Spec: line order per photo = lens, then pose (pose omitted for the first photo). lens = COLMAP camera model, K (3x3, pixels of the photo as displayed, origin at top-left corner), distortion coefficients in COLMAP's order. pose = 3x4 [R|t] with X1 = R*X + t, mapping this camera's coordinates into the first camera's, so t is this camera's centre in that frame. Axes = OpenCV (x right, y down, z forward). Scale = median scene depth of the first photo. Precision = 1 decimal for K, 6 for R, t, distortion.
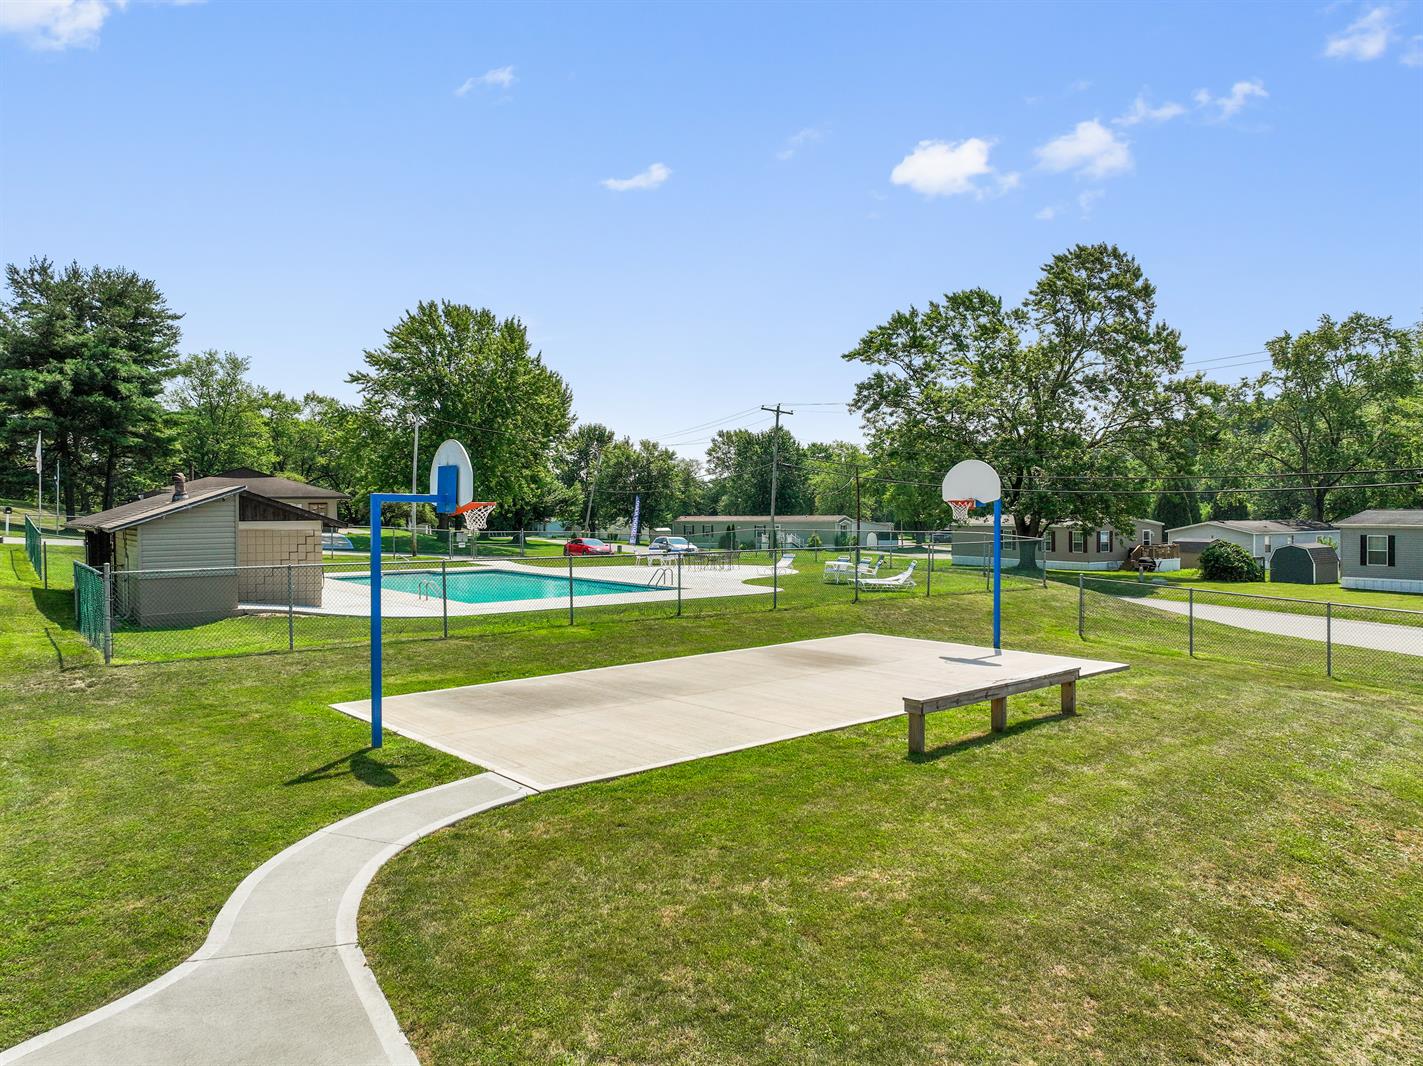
lens RADIAL K [[1034.3, 0, 711.1], [0, 1034.3, 488.2], [0, 0, 1]] dist [0.008734, 0.004815]
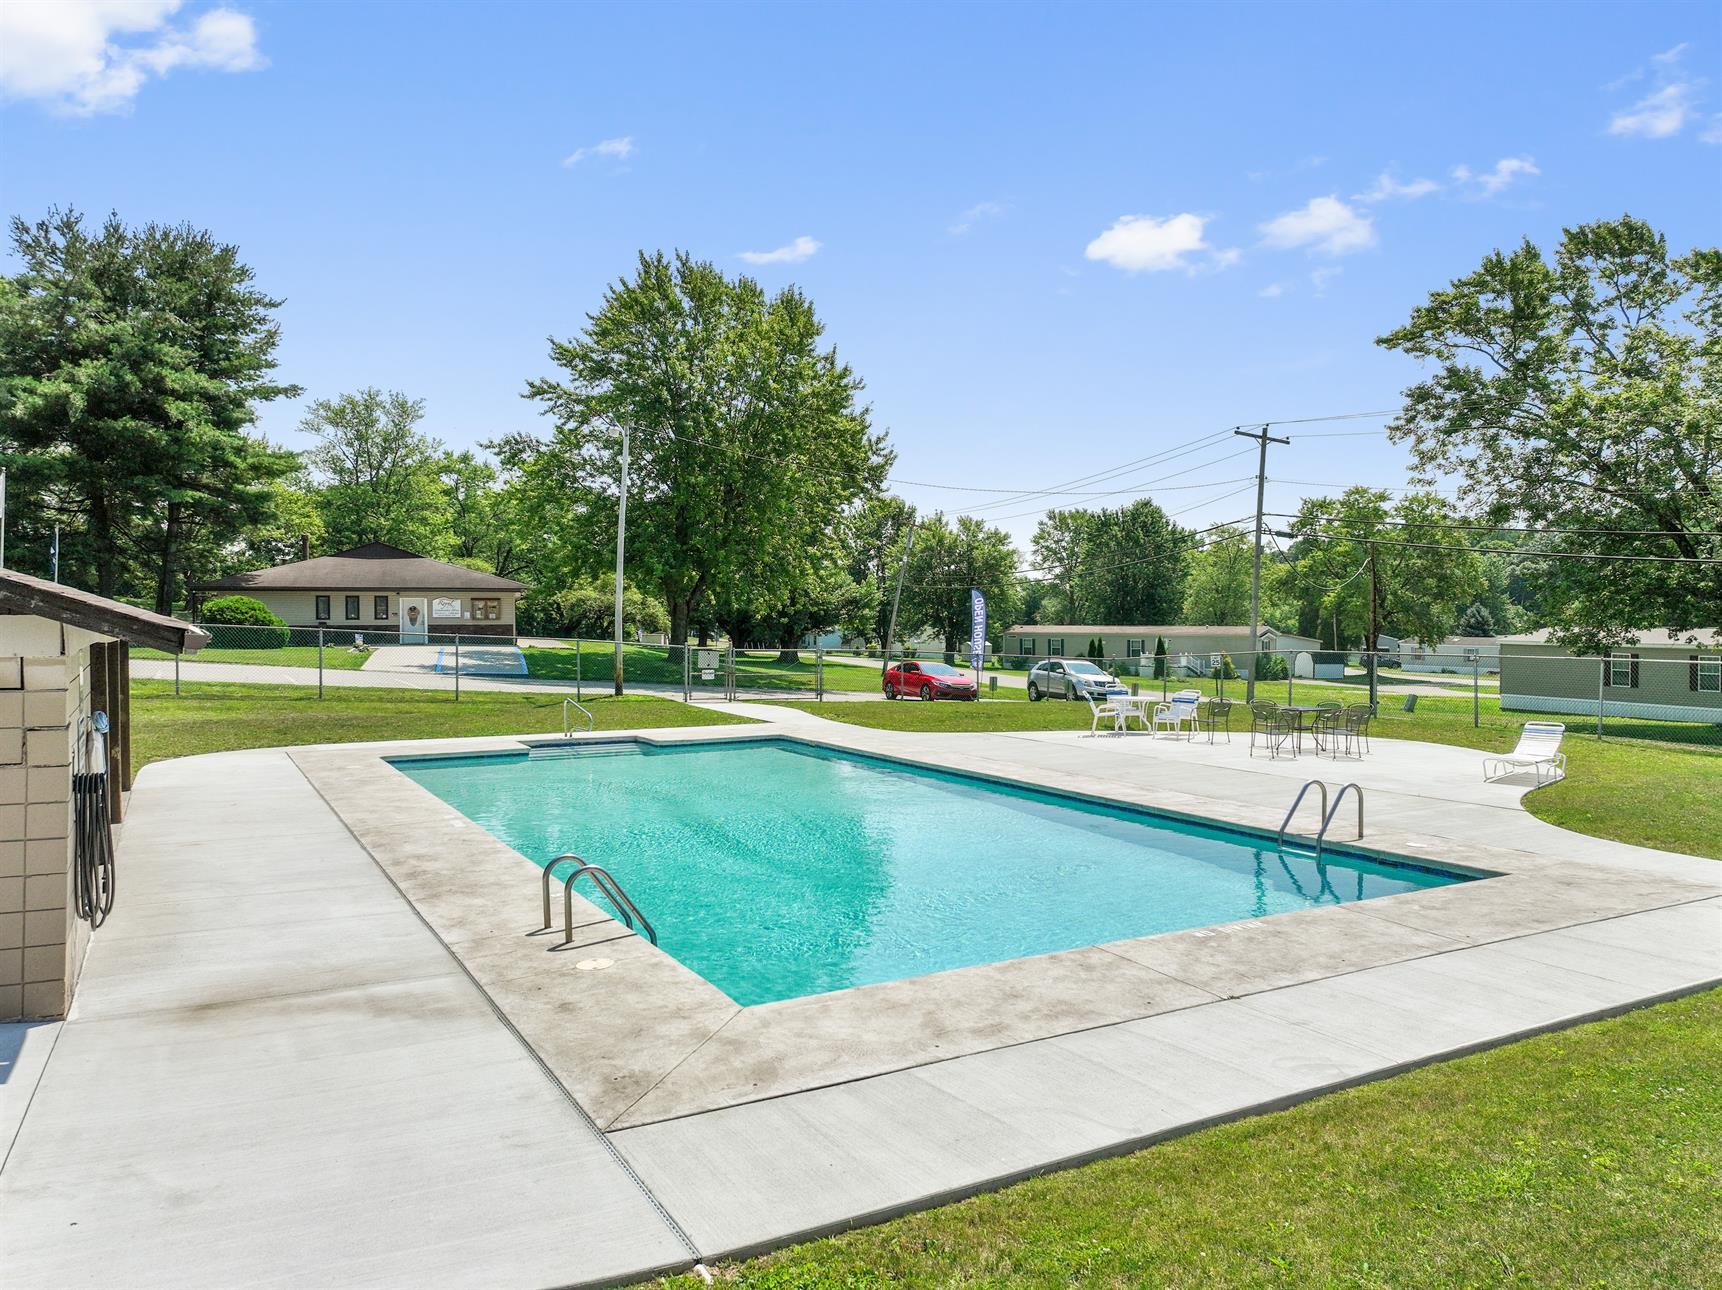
lens RADIAL K [[1240.5, 0, 858.6], [0, 1240.5, 615.6], [0, 0, 1]] dist [-0.008498, -0.002185]
pose [[0.993256, 0.008824, -0.115606, -0.070572], [-0.006639, 0.999792, 0.019270, 0.009288], [0.115752, -0.018373, 0.993108, 0.293370]]
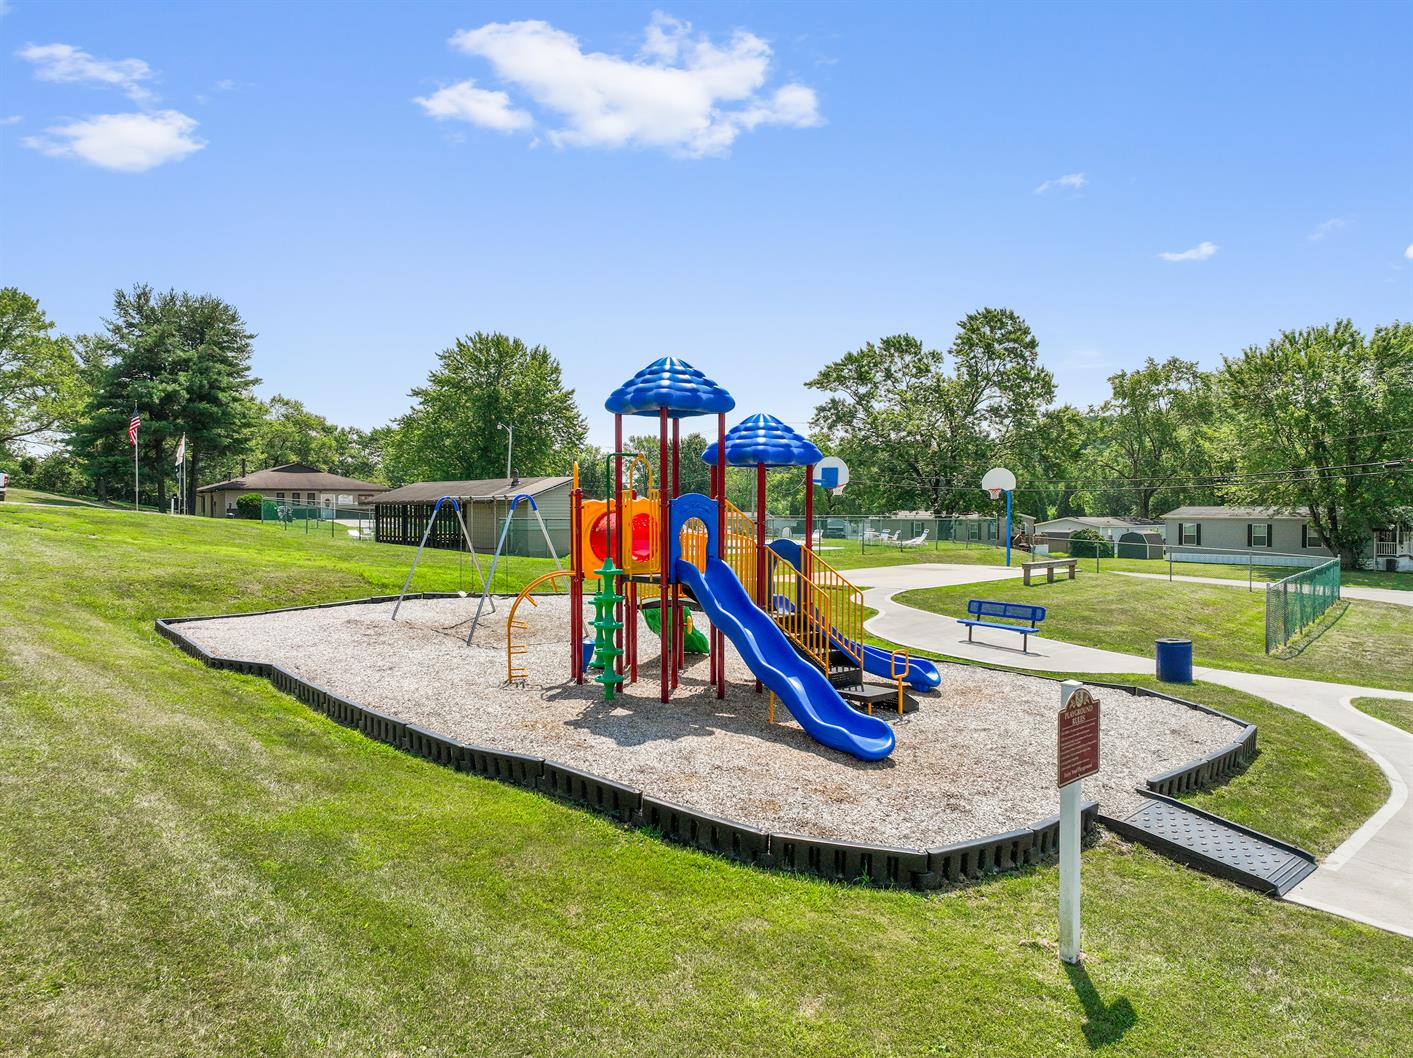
lens RADIAL K [[1017.9, 0, 710.9], [0, 1017.9, 479.3], [0, 0, 1]] dist [-0.003841, 0.000235]
pose [[0.990802, 0.013358, 0.134662, -0.151823], [-0.011857, 0.999858, -0.011949, 0.006228], [-0.134803, 0.010242, 0.990820, -0.226502]]
